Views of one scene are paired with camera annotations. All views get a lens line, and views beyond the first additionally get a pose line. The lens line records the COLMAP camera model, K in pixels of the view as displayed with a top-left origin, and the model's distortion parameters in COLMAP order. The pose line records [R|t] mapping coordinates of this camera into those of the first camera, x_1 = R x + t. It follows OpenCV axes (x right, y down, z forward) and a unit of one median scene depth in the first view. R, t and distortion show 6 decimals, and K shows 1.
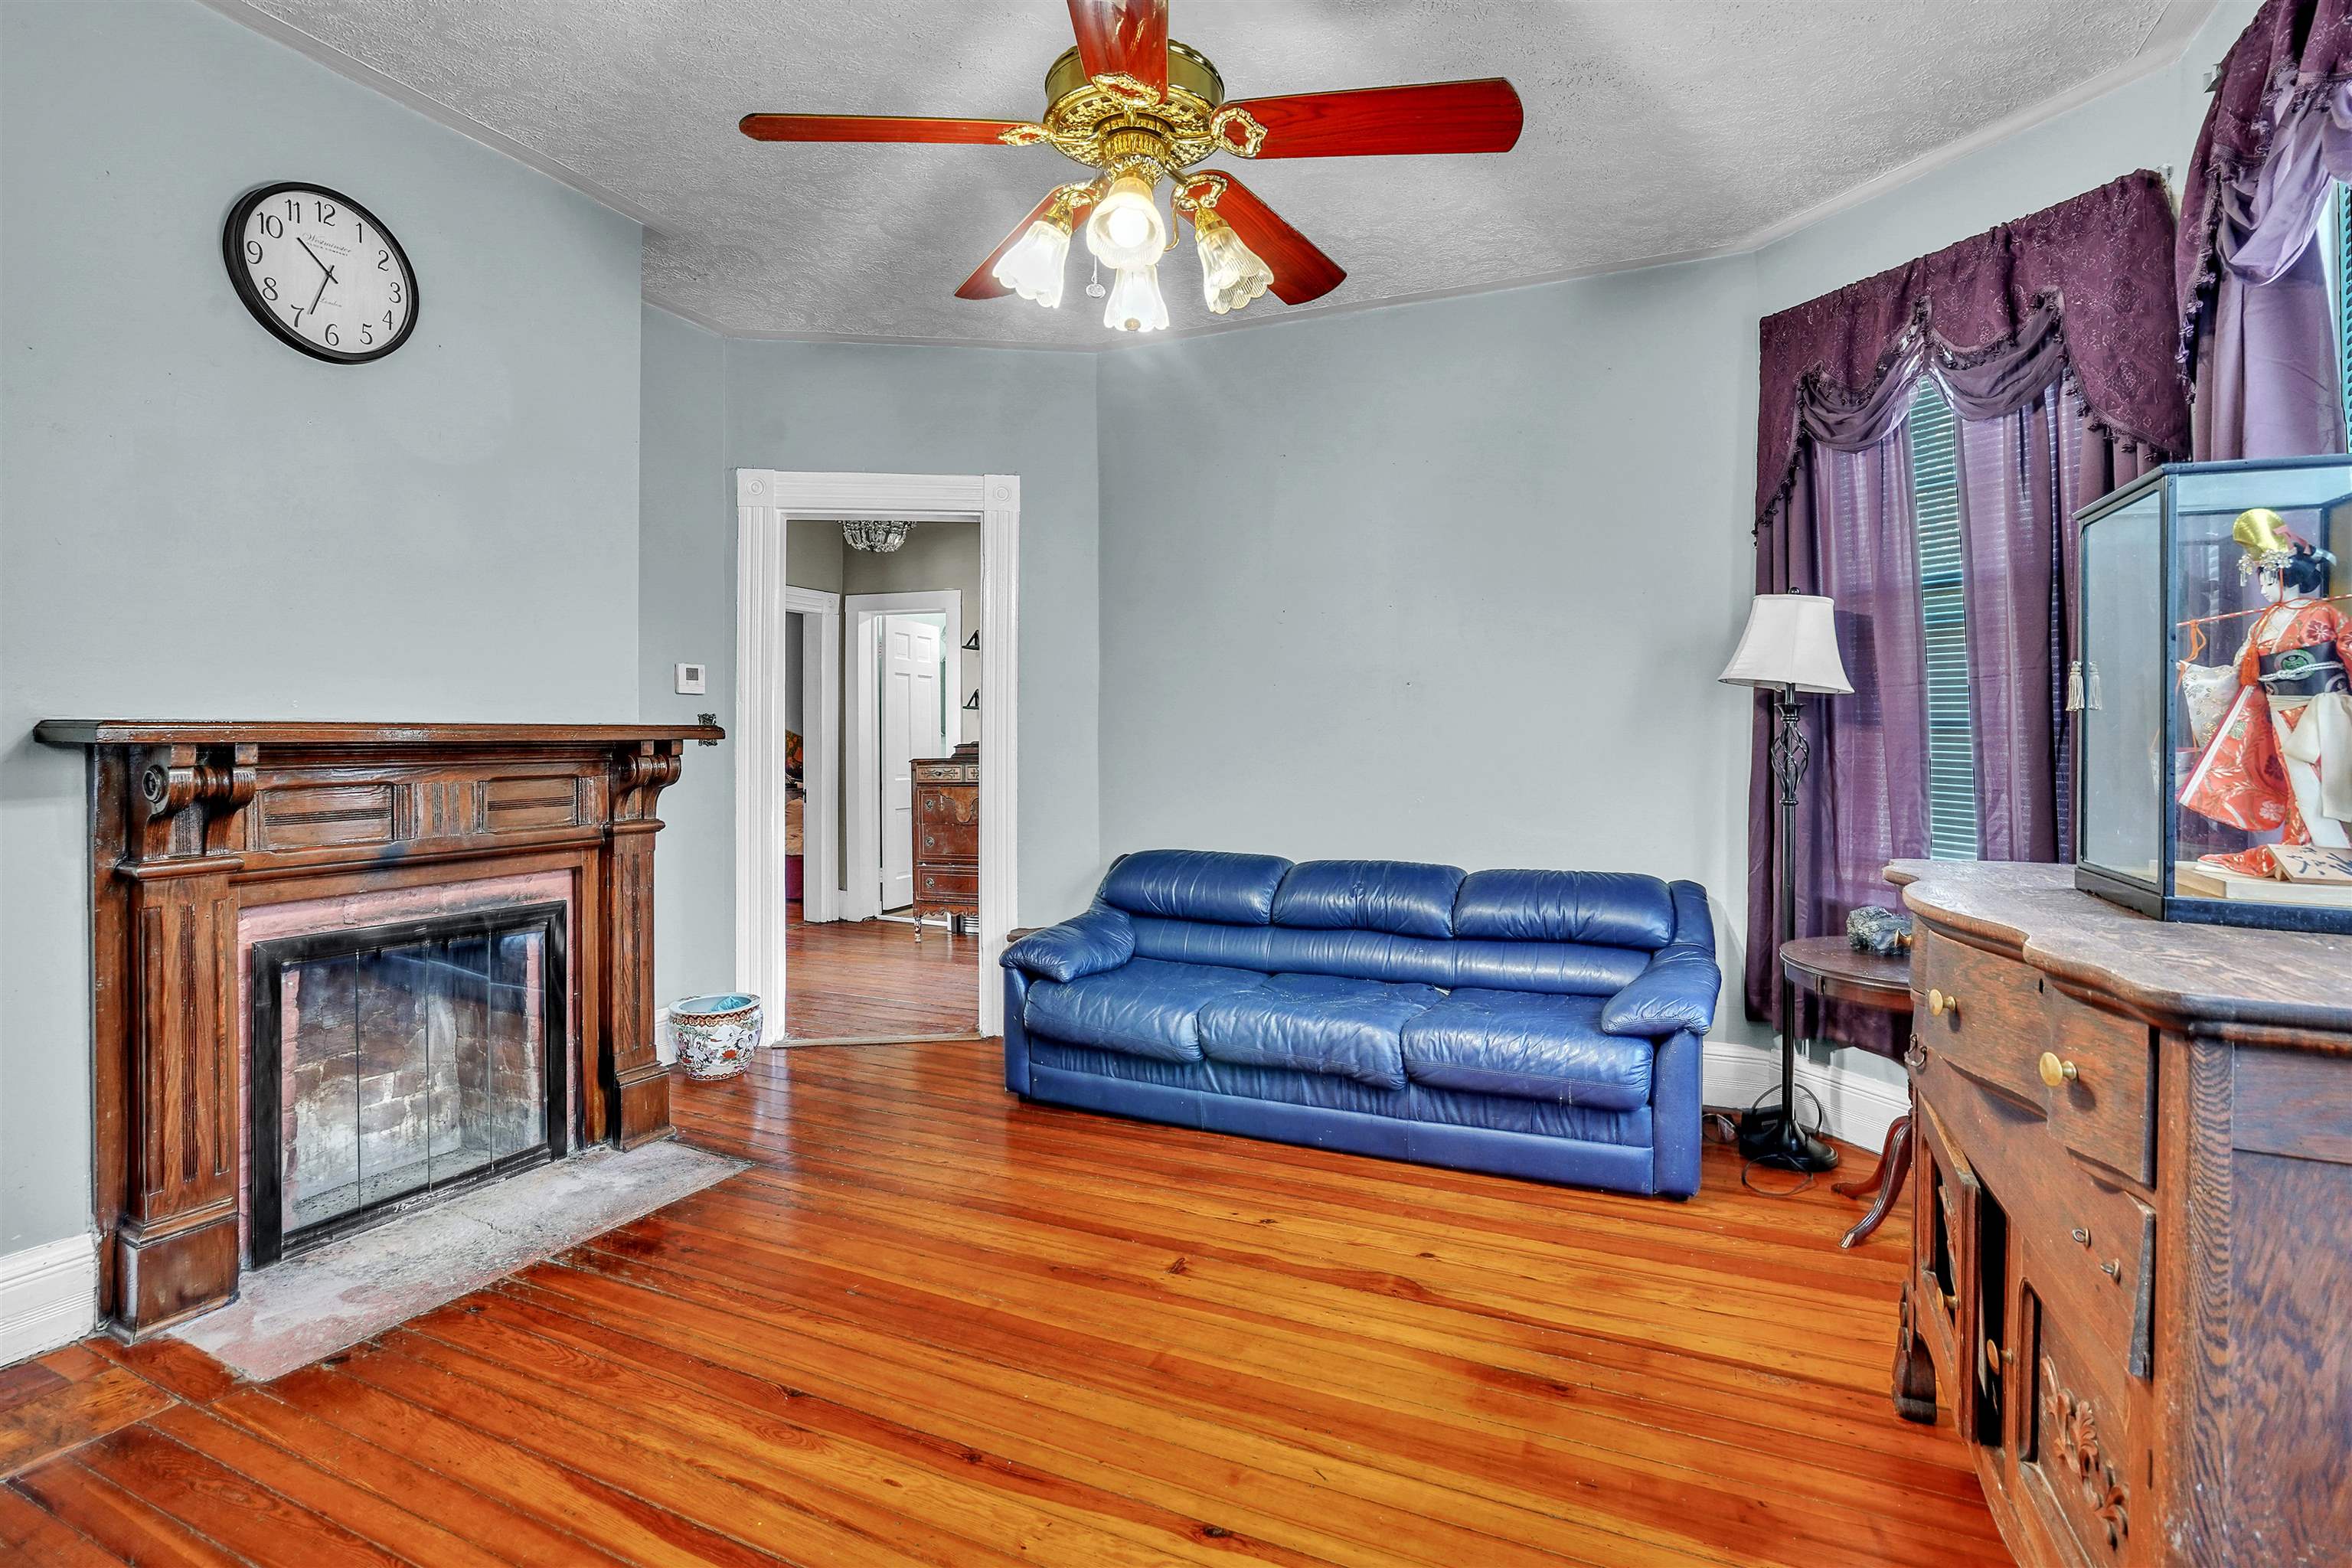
lens RADIAL K [[1110.5, 0, 1133.5], [0, 1110.5, 737.4], [0, 0, 1]] dist [-0.027554, 0.005094]
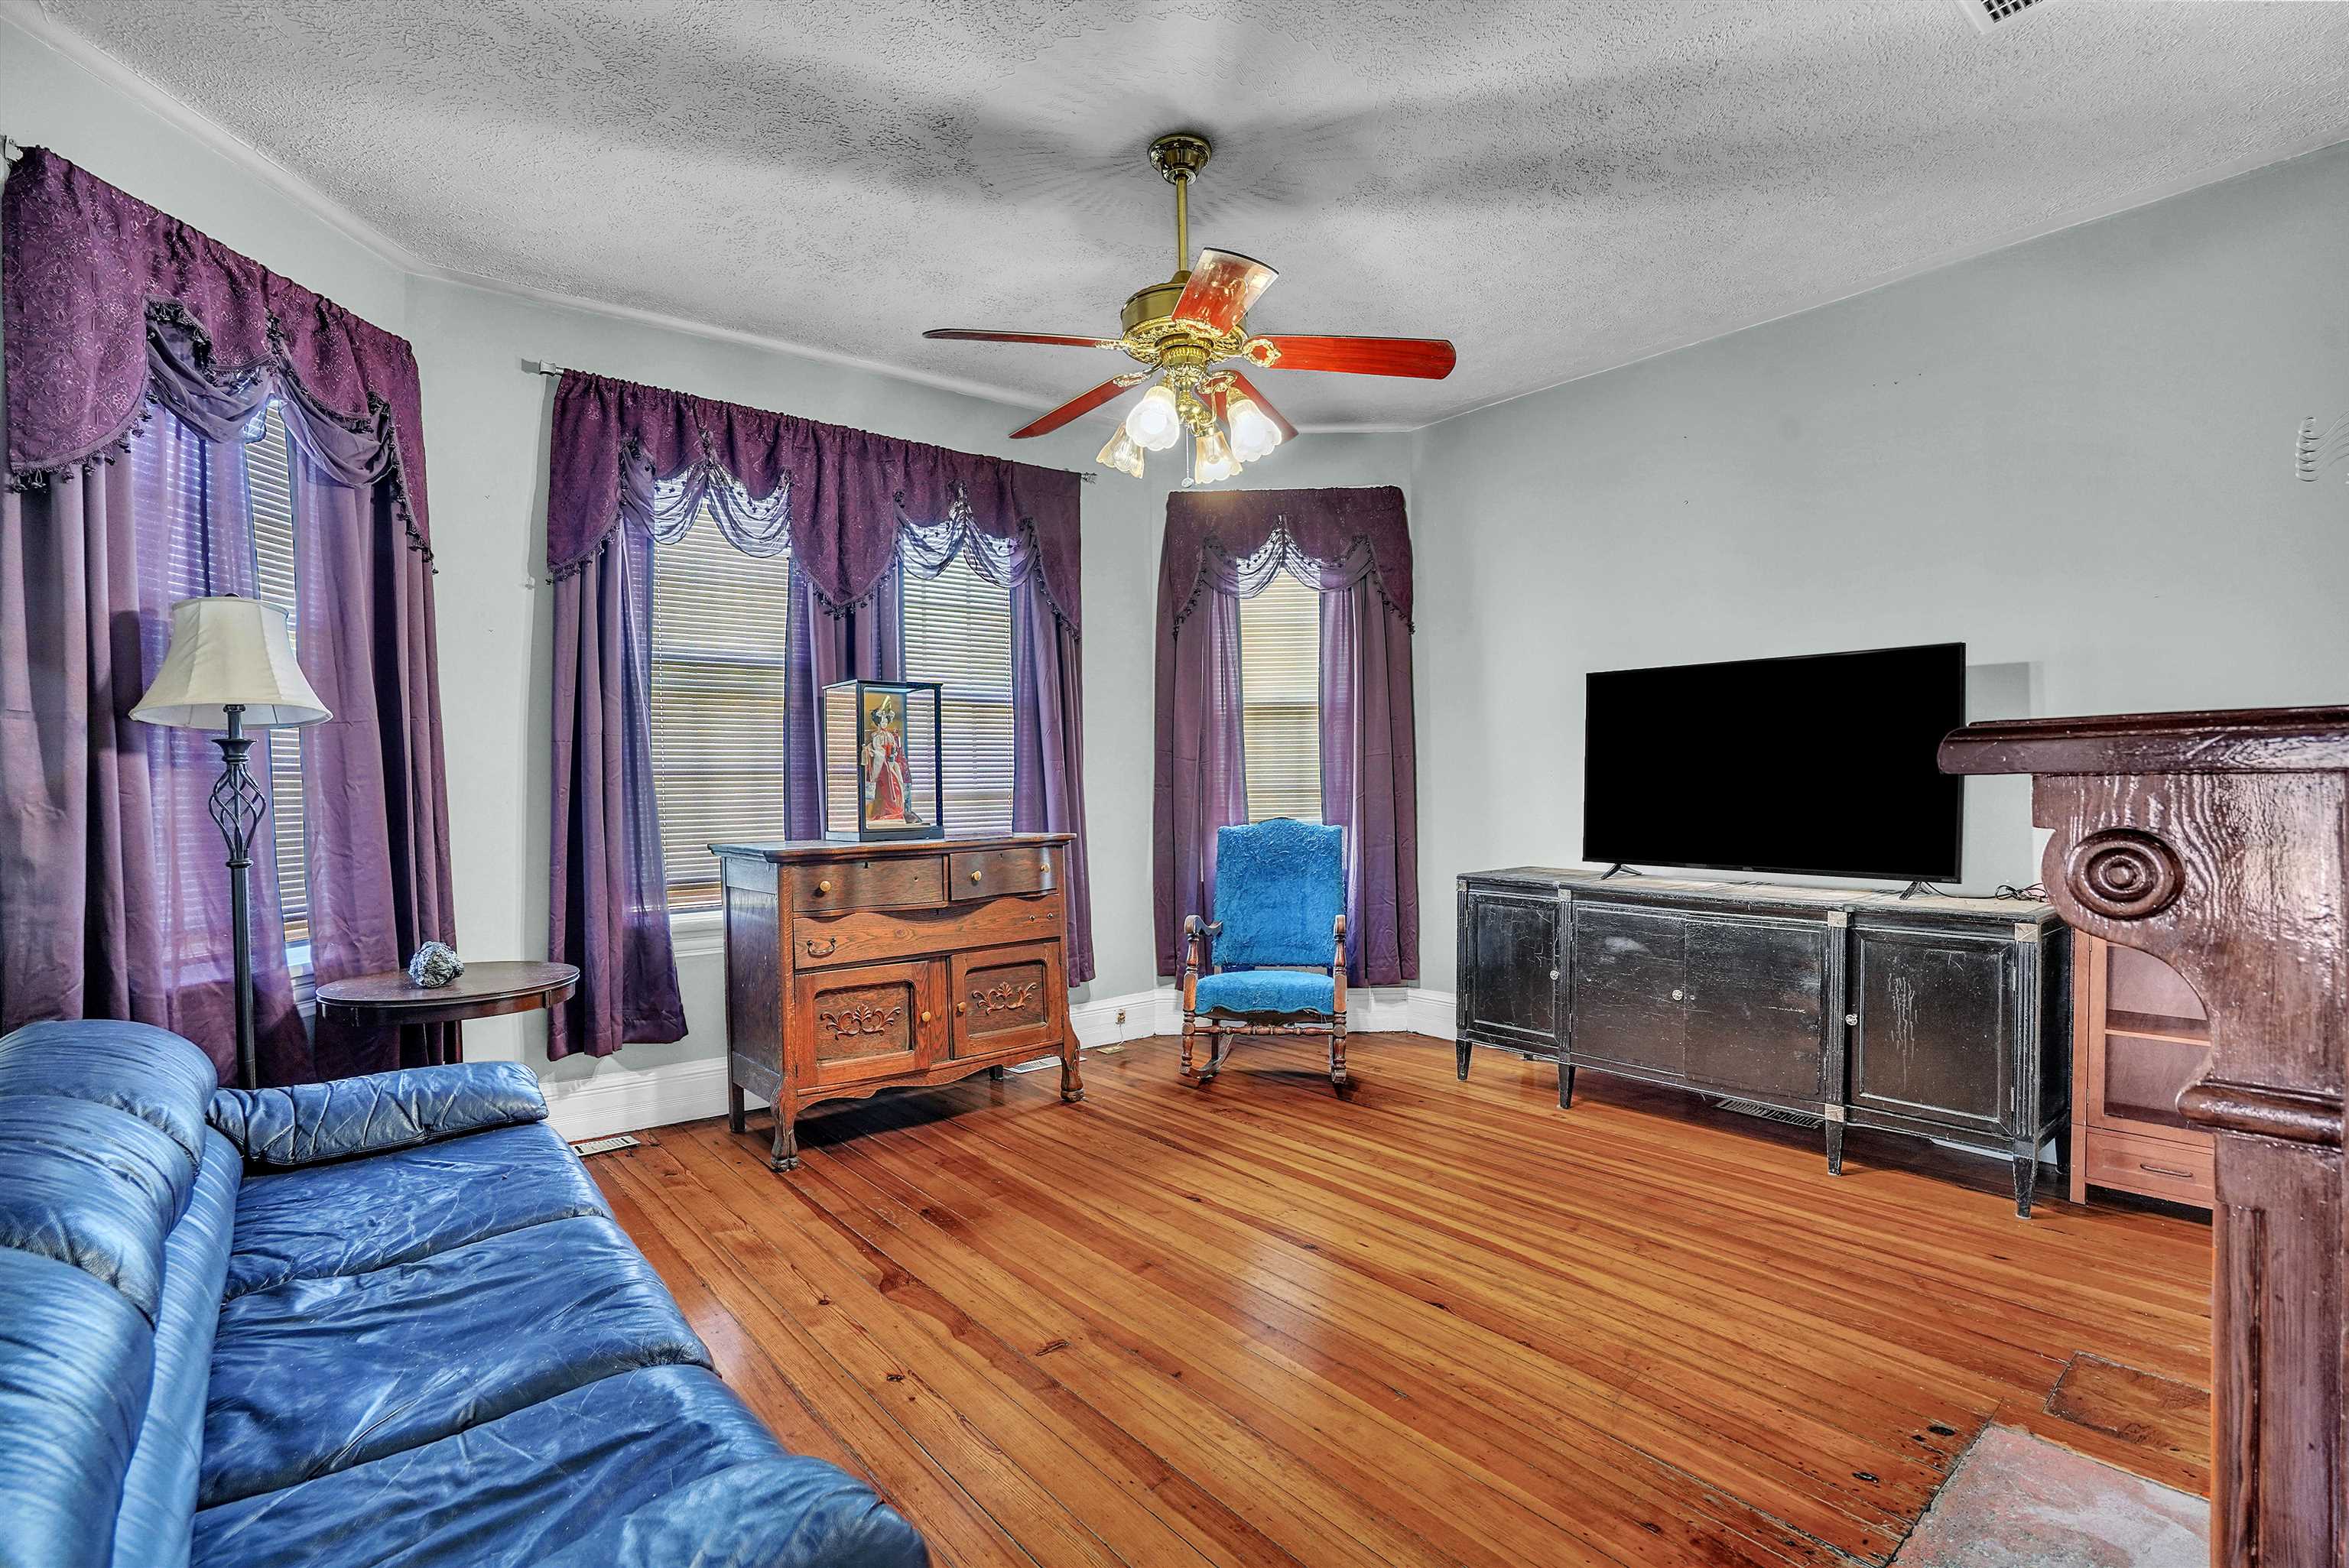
lens RADIAL K [[1109.0, 0, 1170.1], [0, 1109.0, 788.3], [0, 0, 1]] dist [-0.027554, 0.005094]
pose [[-0.922289, 0.005561, 0.386460, -0.389294], [0.011696, 0.999840, 0.013525, -0.004898], [-0.386323, 0.016995, -0.922207, 1.717232]]
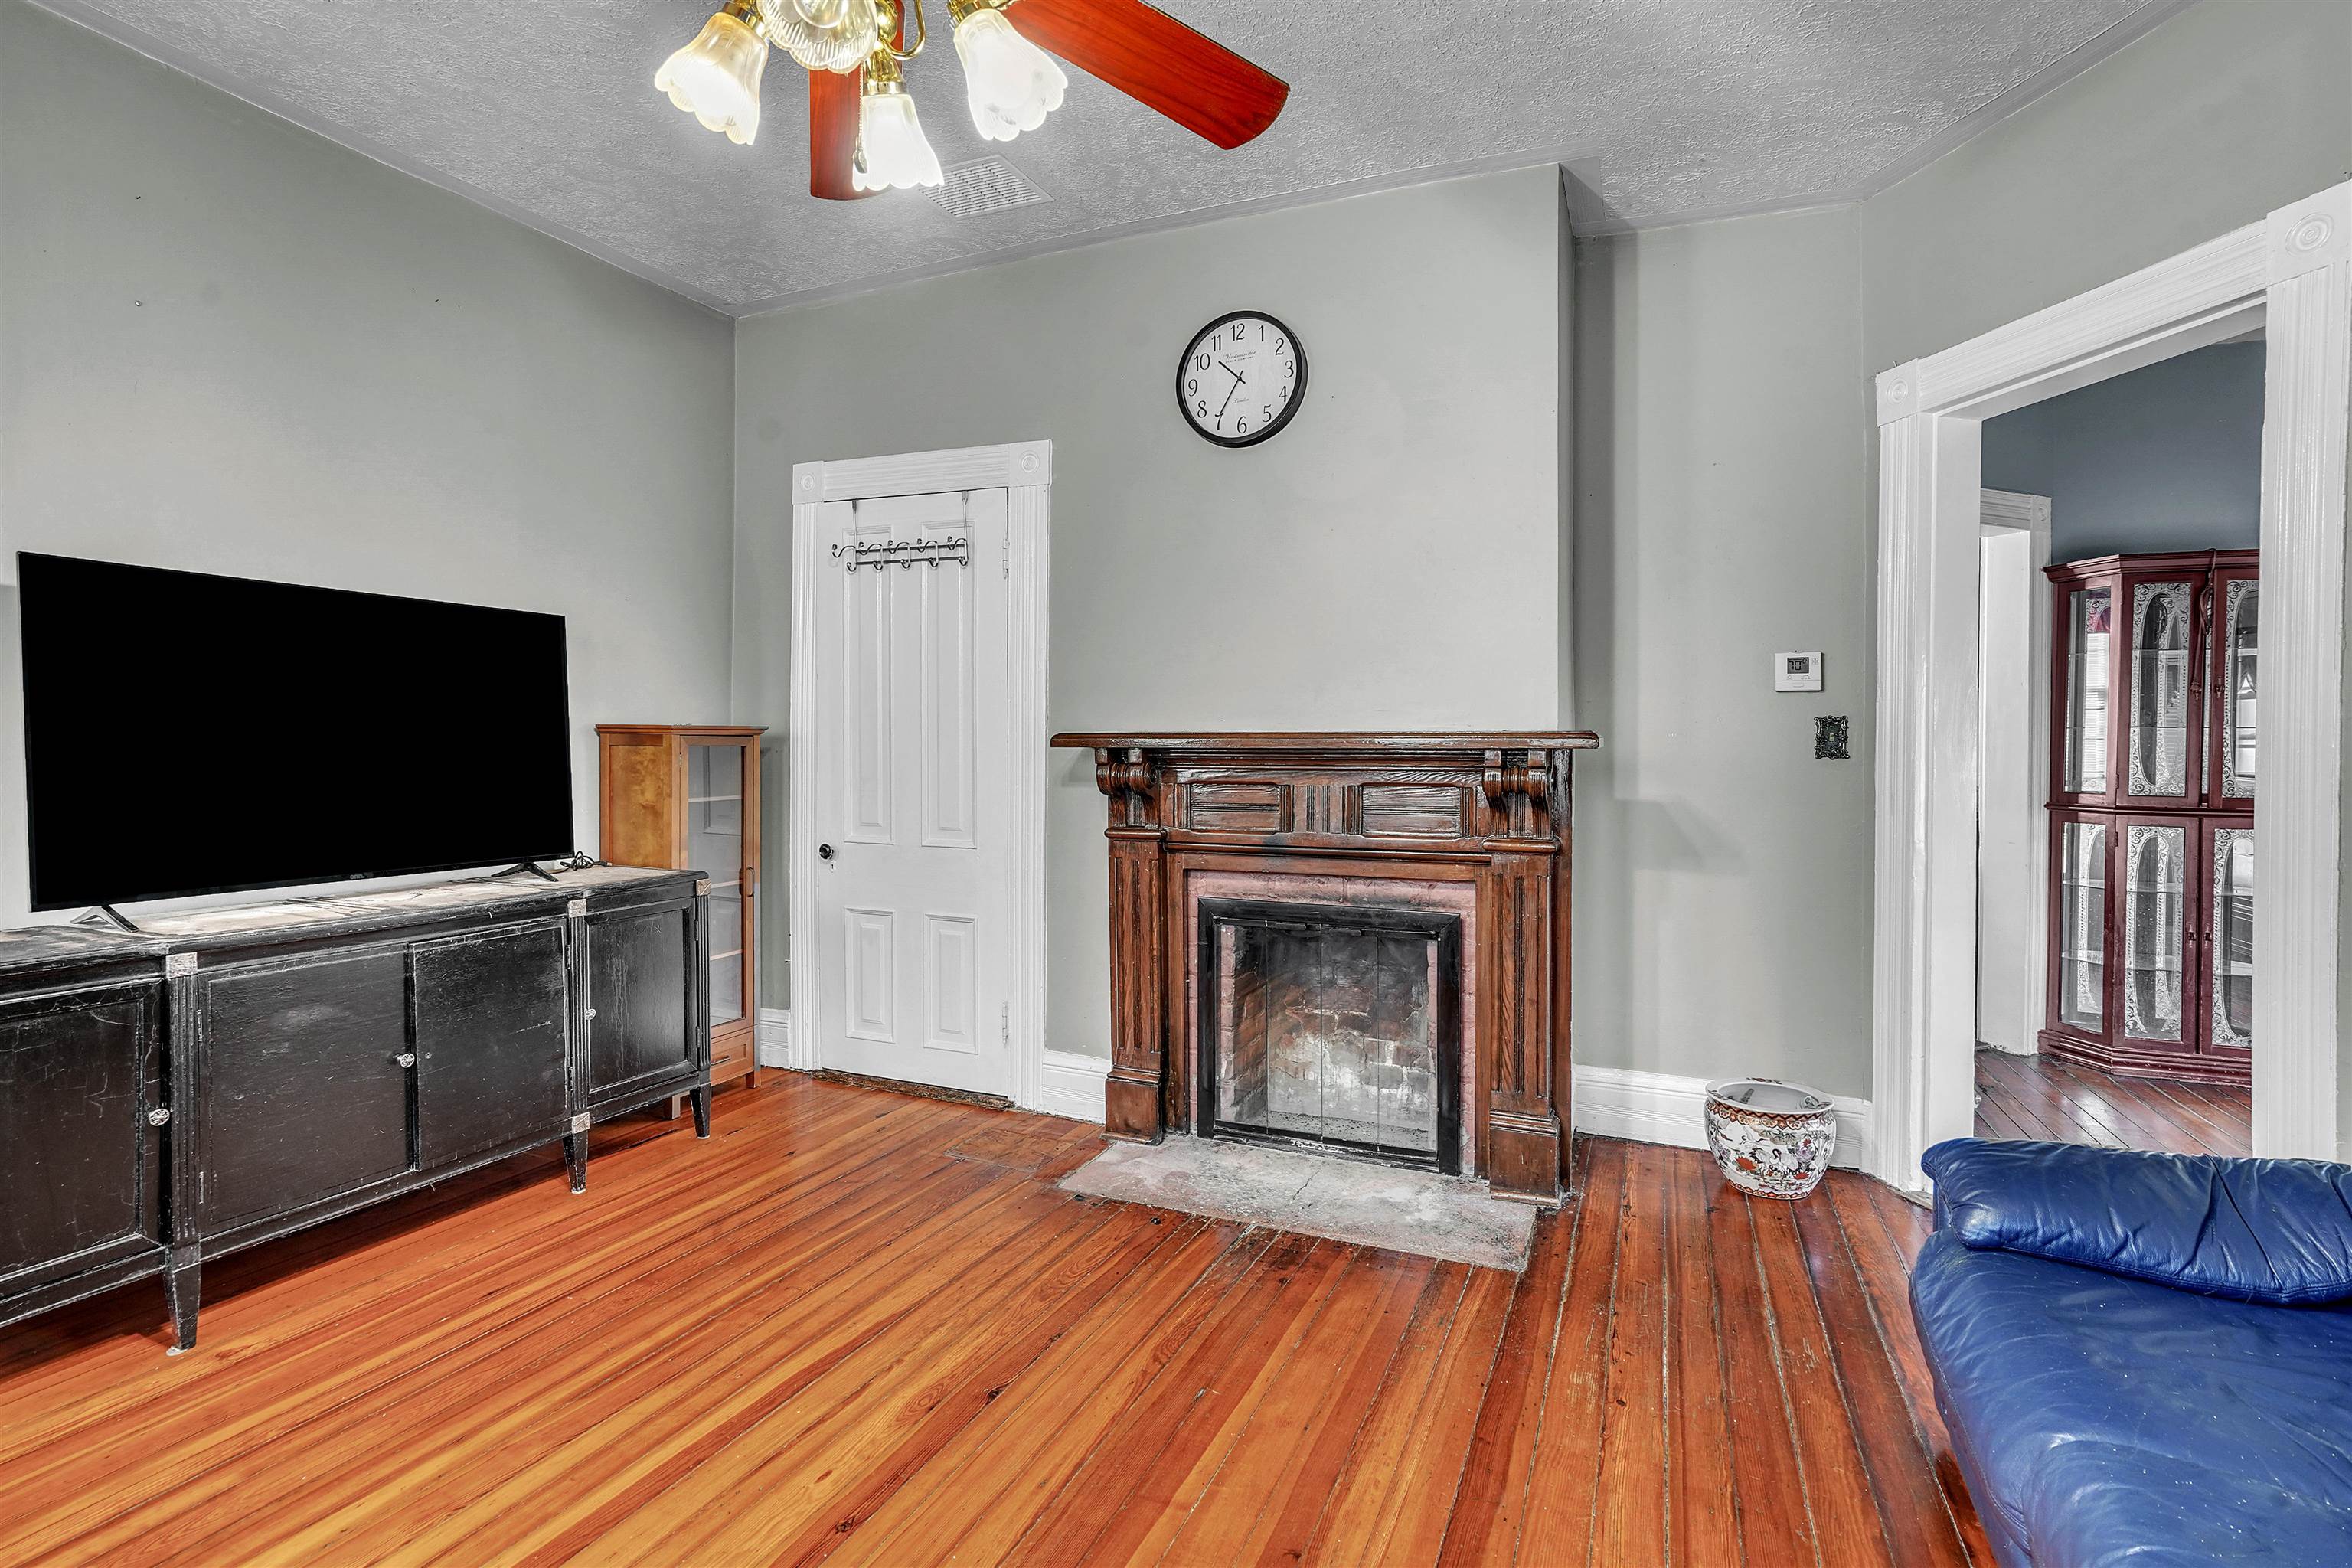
lens RADIAL K [[1110.5, 0, 1185.8], [0, 1110.5, 767.1], [0, 0, 1]] dist [-0.027554, 0.005094]
pose [[0.063271, 0.019040, -0.997815, 0.536329], [-0.003624, 0.999816, 0.018848, 0.000882], [0.997990, 0.002424, 0.063328, 0.846863]]
